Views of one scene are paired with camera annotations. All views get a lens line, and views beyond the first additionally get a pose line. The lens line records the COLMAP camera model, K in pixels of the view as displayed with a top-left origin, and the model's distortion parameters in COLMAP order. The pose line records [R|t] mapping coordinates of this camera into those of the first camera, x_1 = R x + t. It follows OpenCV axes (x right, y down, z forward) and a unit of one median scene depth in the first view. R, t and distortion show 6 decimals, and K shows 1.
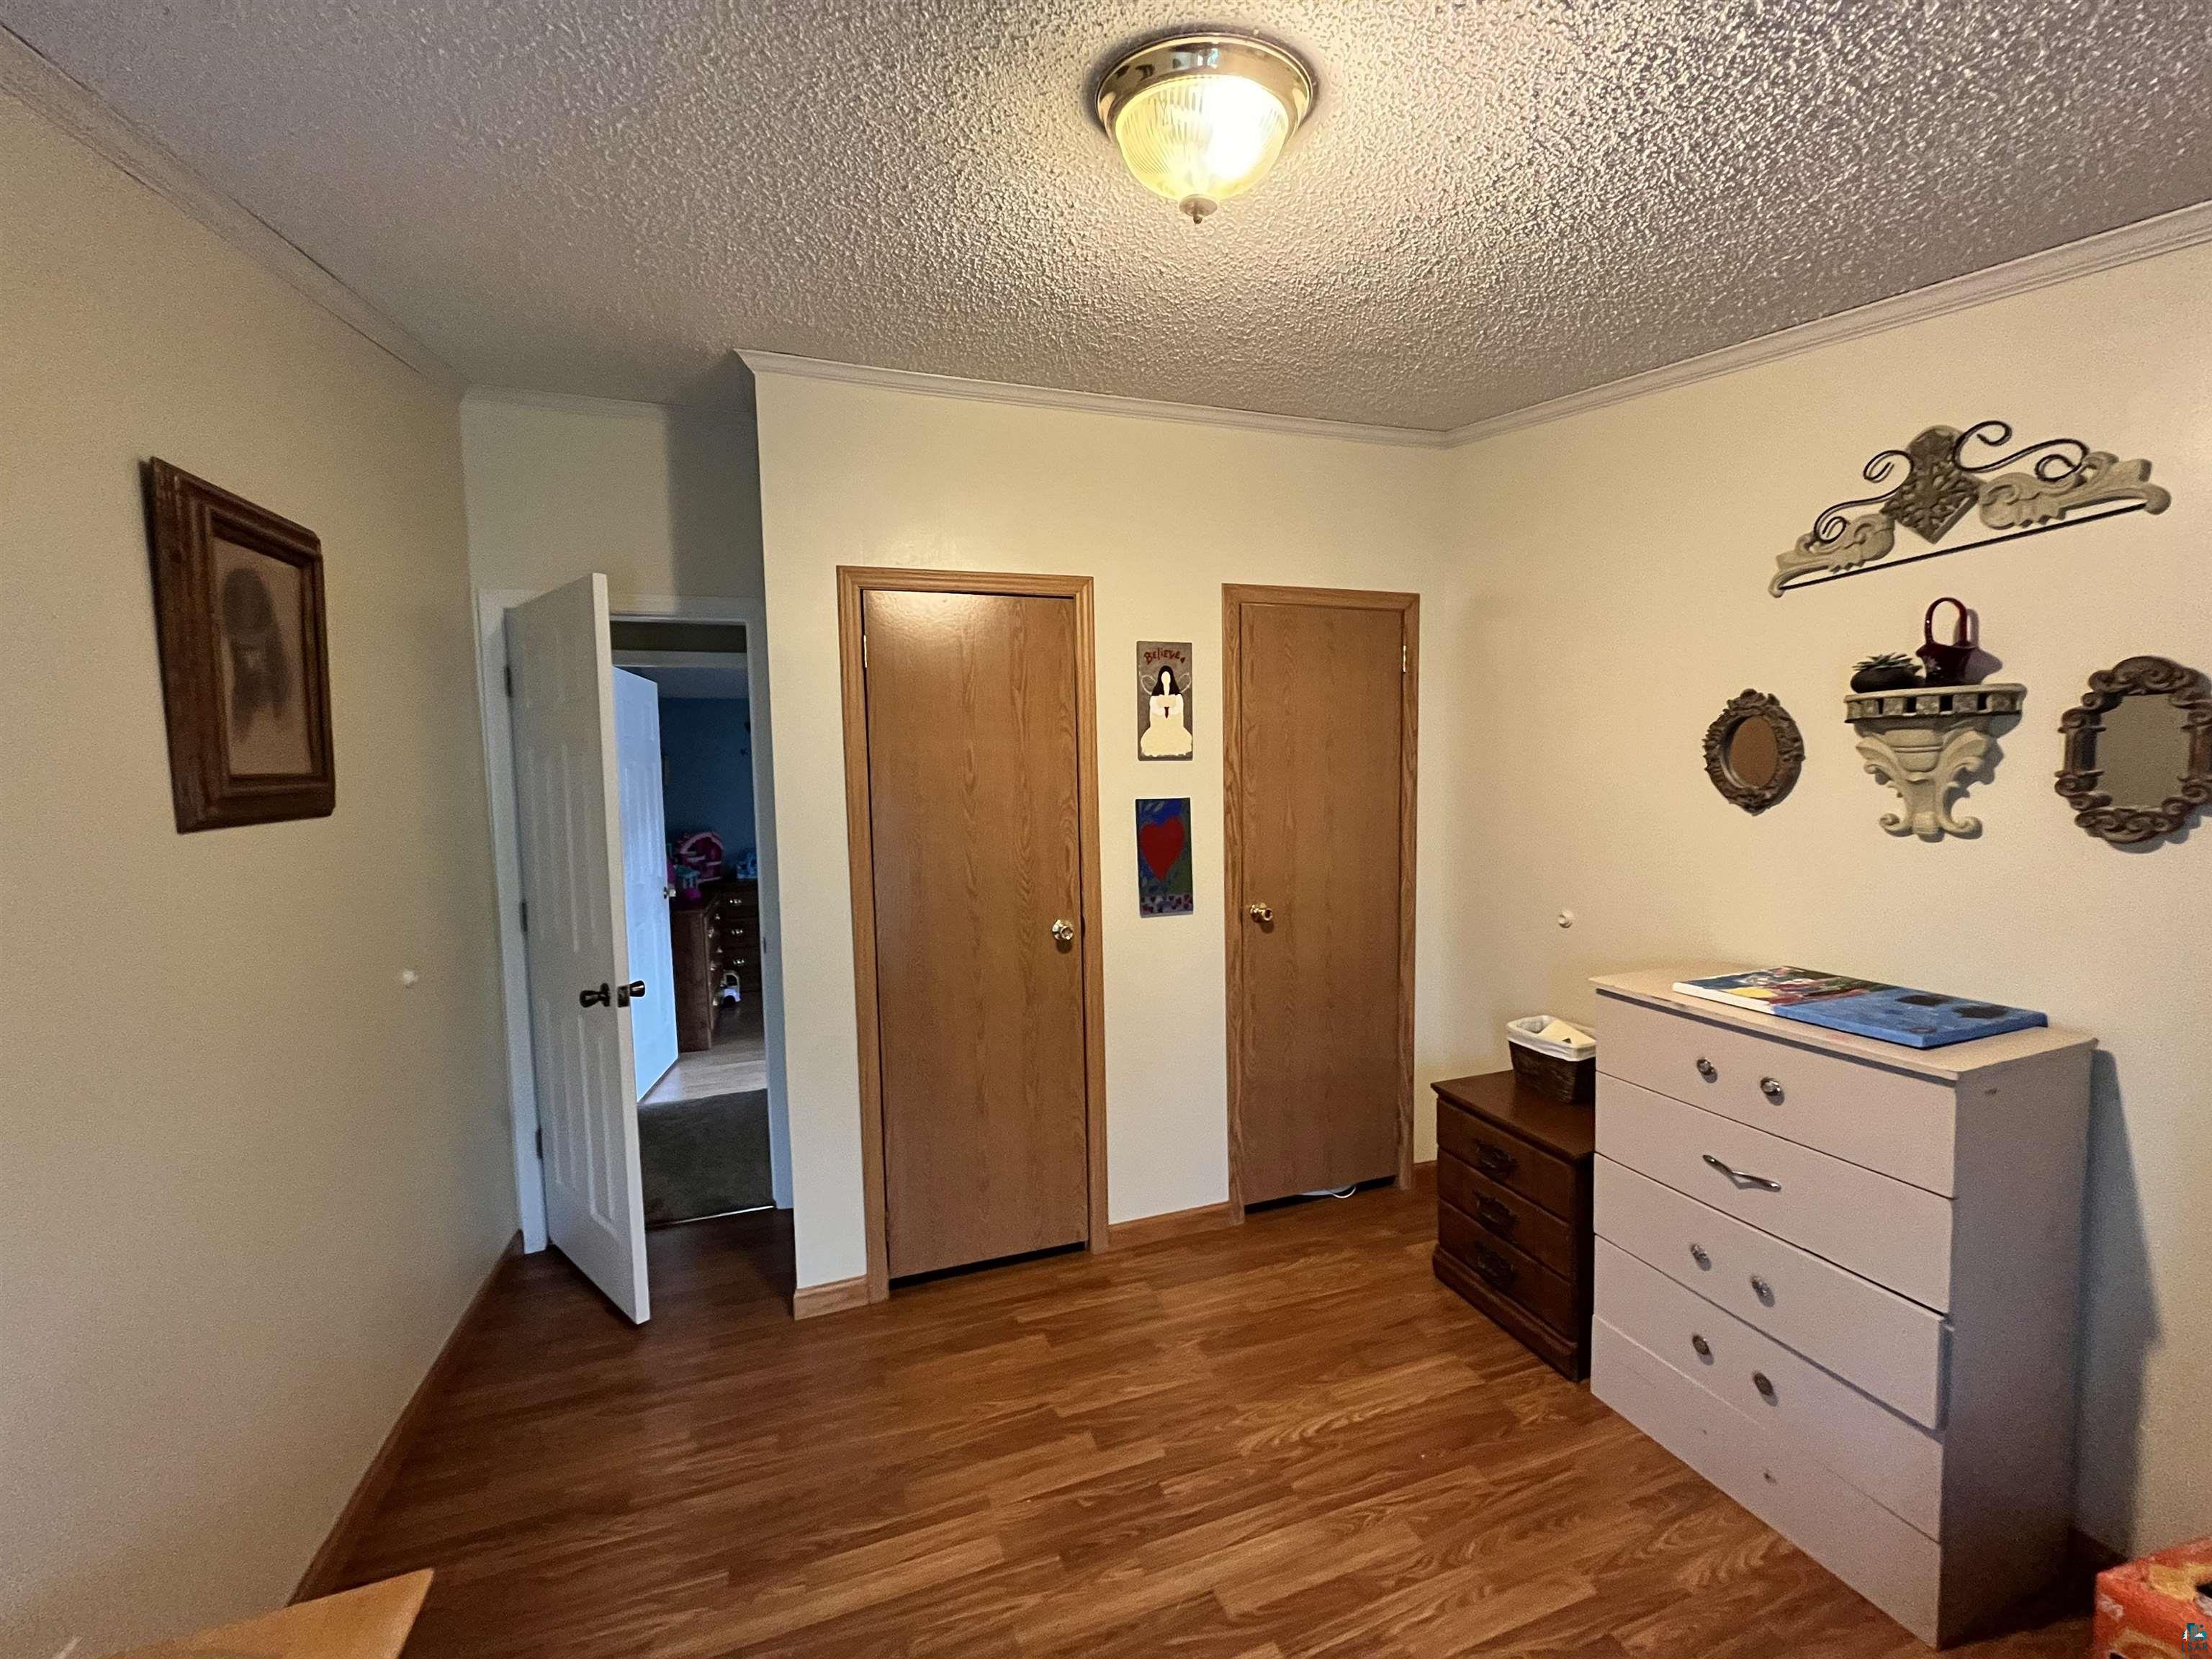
lens RADIAL K [[888.4, 0, 1106.2], [0, 888.4, 832.8], [0, 0, 1]] dist [-0.002774, -0.000636]
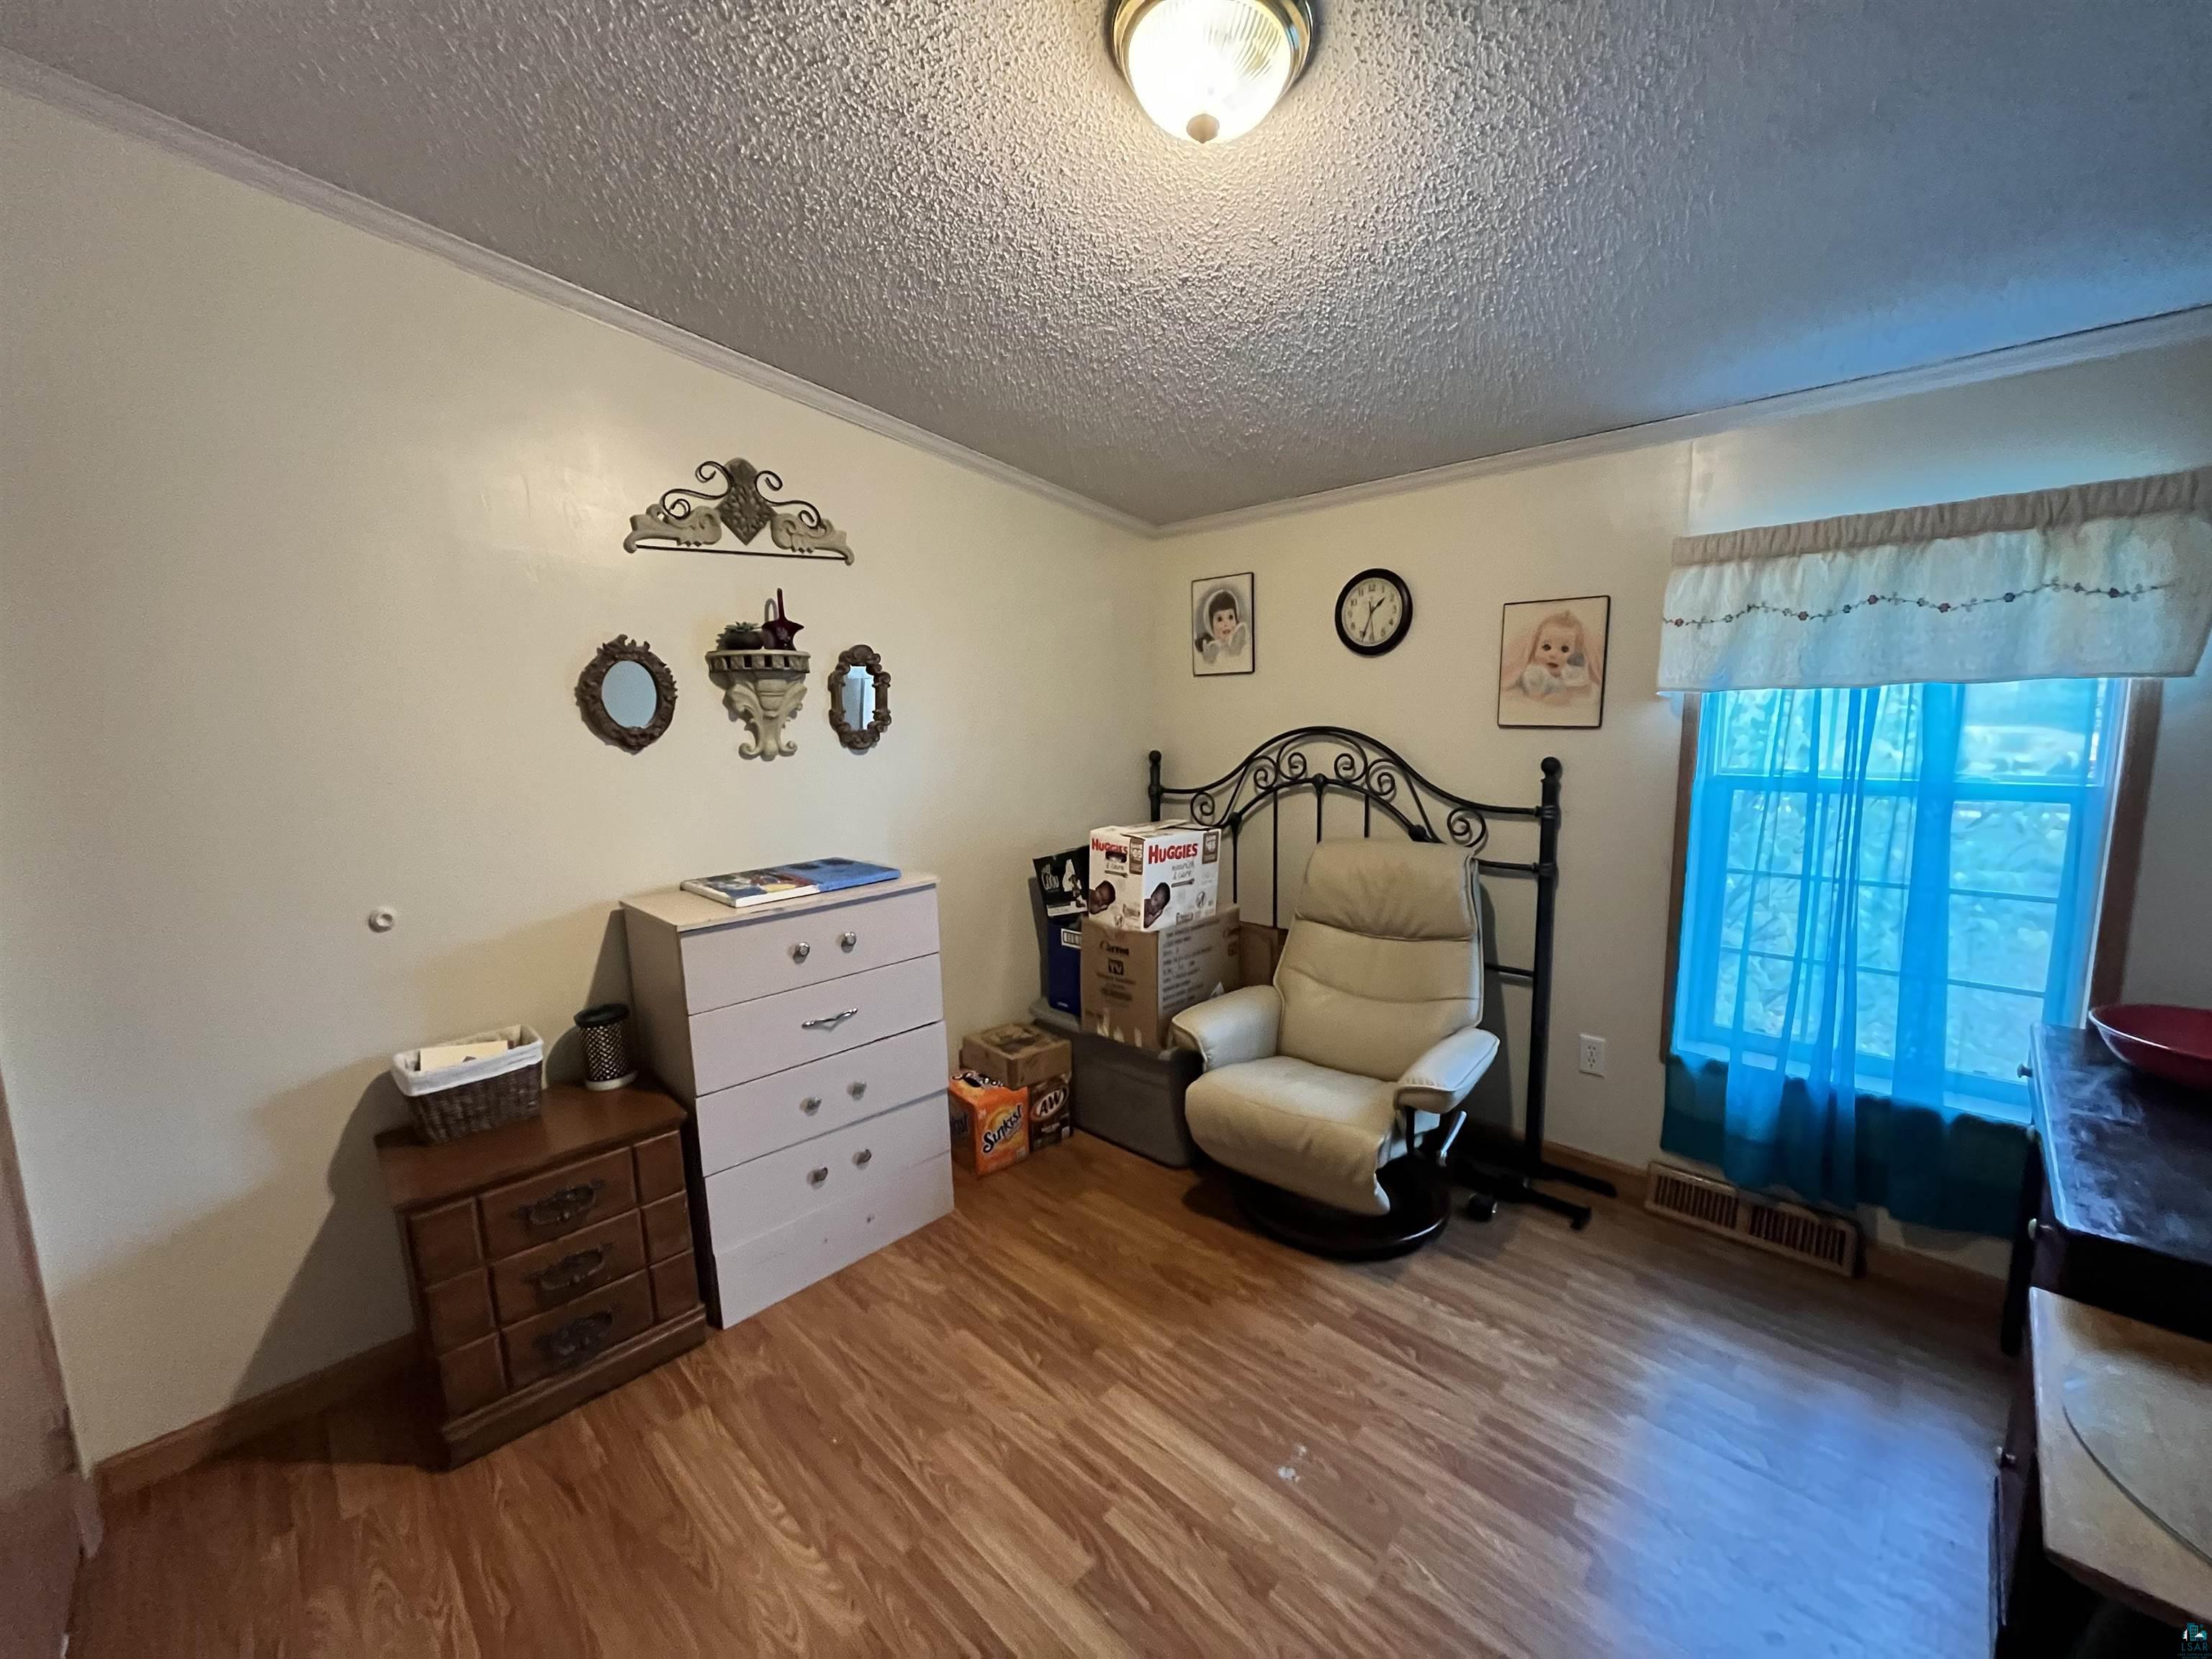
lens RADIAL K [[888.4, 0, 1106.2], [0, 888.4, 832.8], [0, 0, 1]] dist [-0.002774, -0.000636]
pose [[-0.433051, -0.091929, 0.896669, -0.588722], [0.102993, 0.983224, 0.150544, -0.034789], [-0.895466, 0.157543, -0.416318, 1.130623]]
